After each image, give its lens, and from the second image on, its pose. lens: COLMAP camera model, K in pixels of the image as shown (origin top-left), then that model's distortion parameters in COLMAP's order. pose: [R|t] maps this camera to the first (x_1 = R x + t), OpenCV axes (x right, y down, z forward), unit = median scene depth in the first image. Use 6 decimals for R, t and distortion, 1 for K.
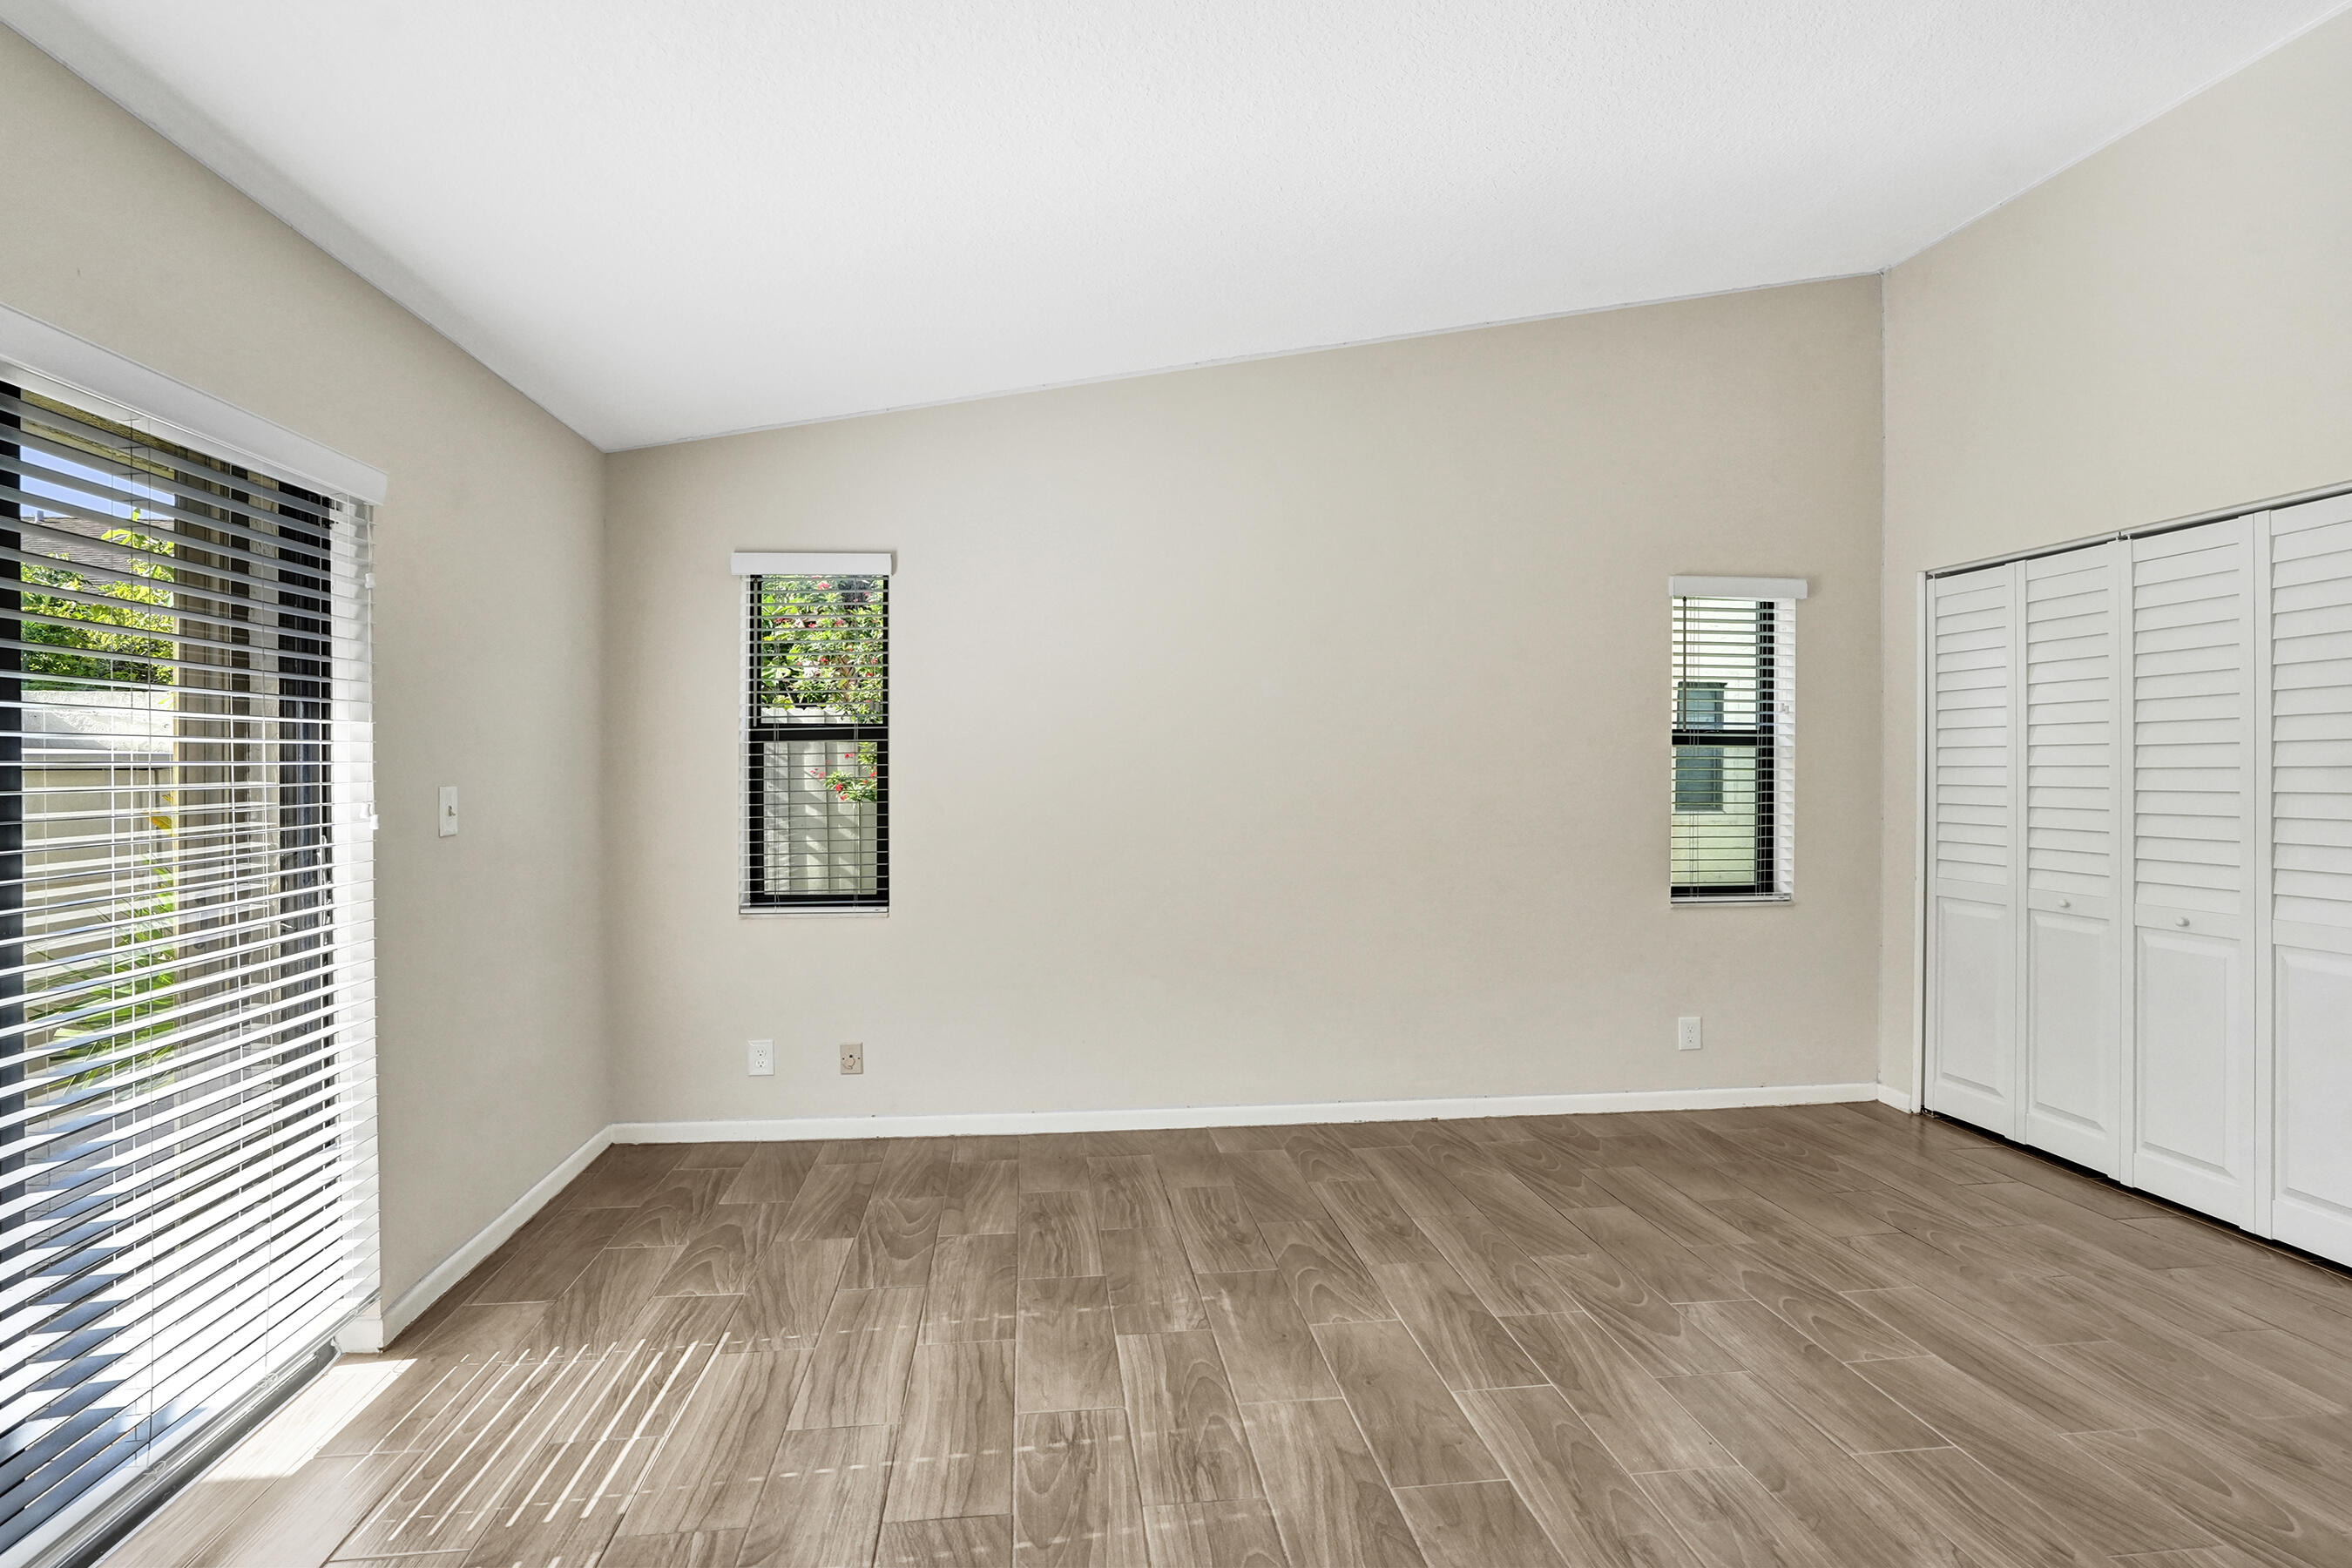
lens RADIAL K [[1266.6, 0, 1176.0], [0, 1266.6, 784.0], [0, 0, 1]] dist [-0.055397, 0.030440]
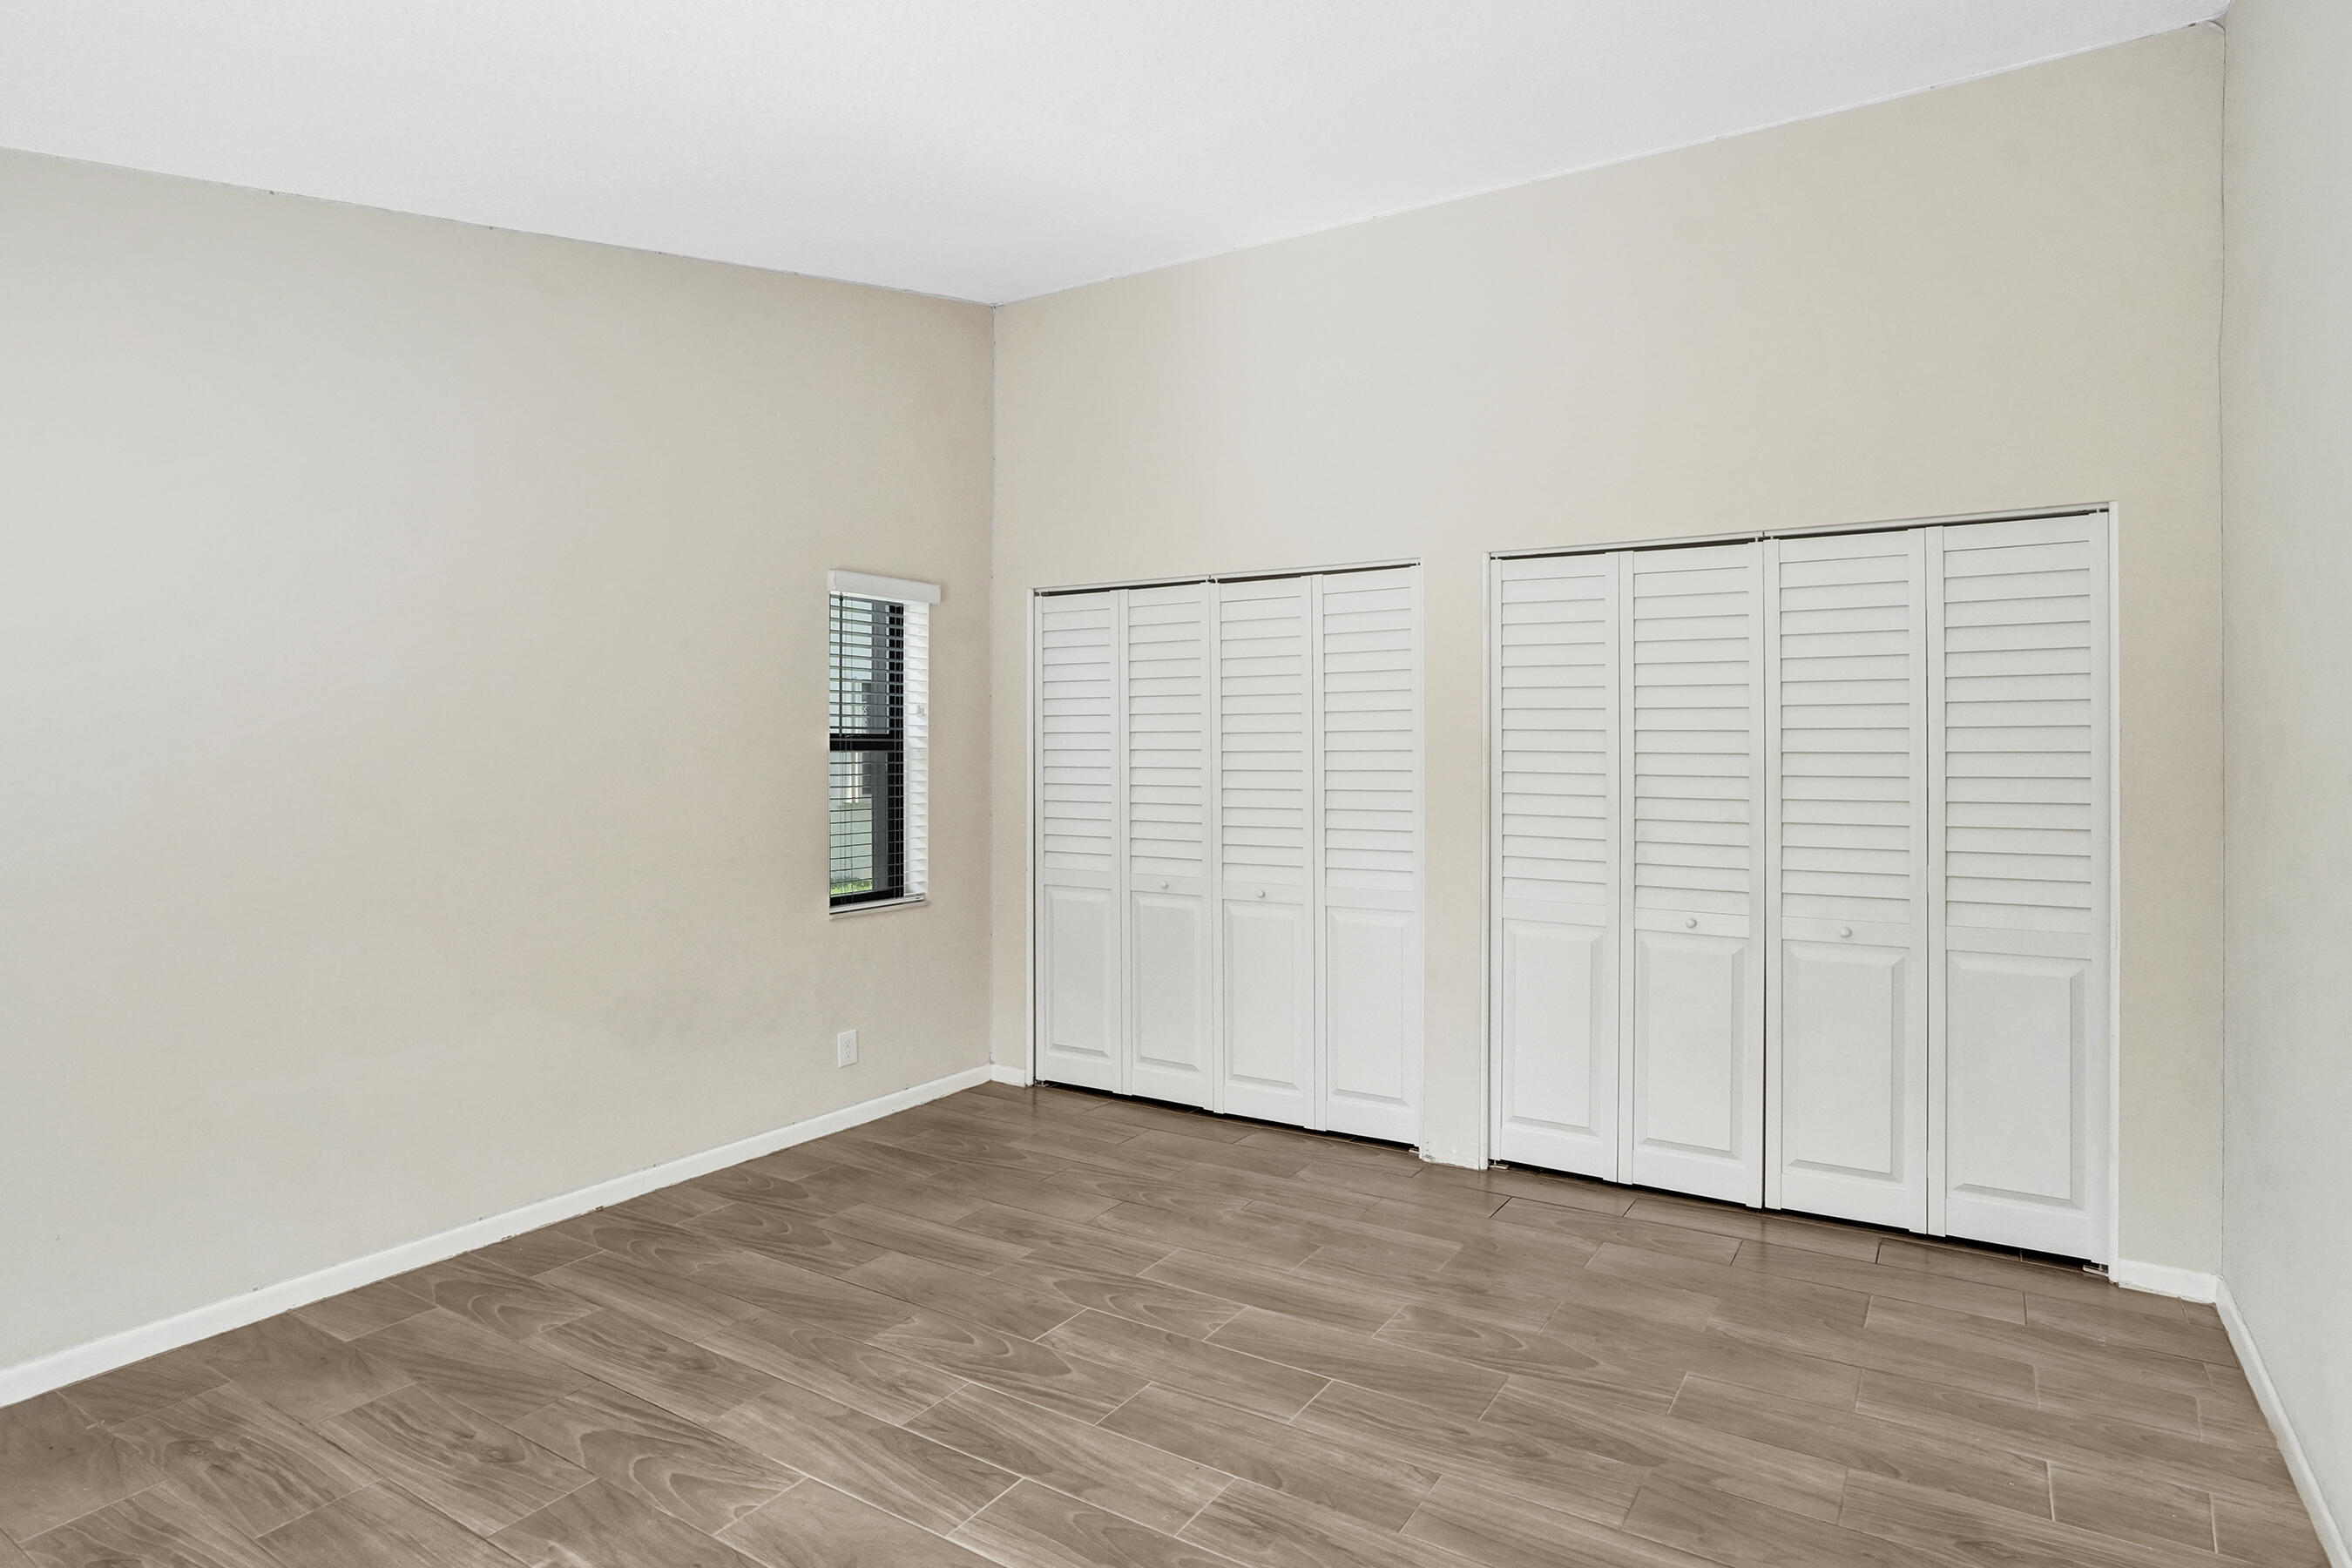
lens RADIAL K [[1289.6, 0, 1173.5], [0, 1289.6, 746.7], [0, 0, 1]] dist [-0.057597, 0.029703]
pose [[0.629979, -0.001480, 0.776611, -0.231471], [0.010658, 0.999920, -0.006740, -0.026677], [-0.776539, 0.012523, 0.629944, 0.225282]]
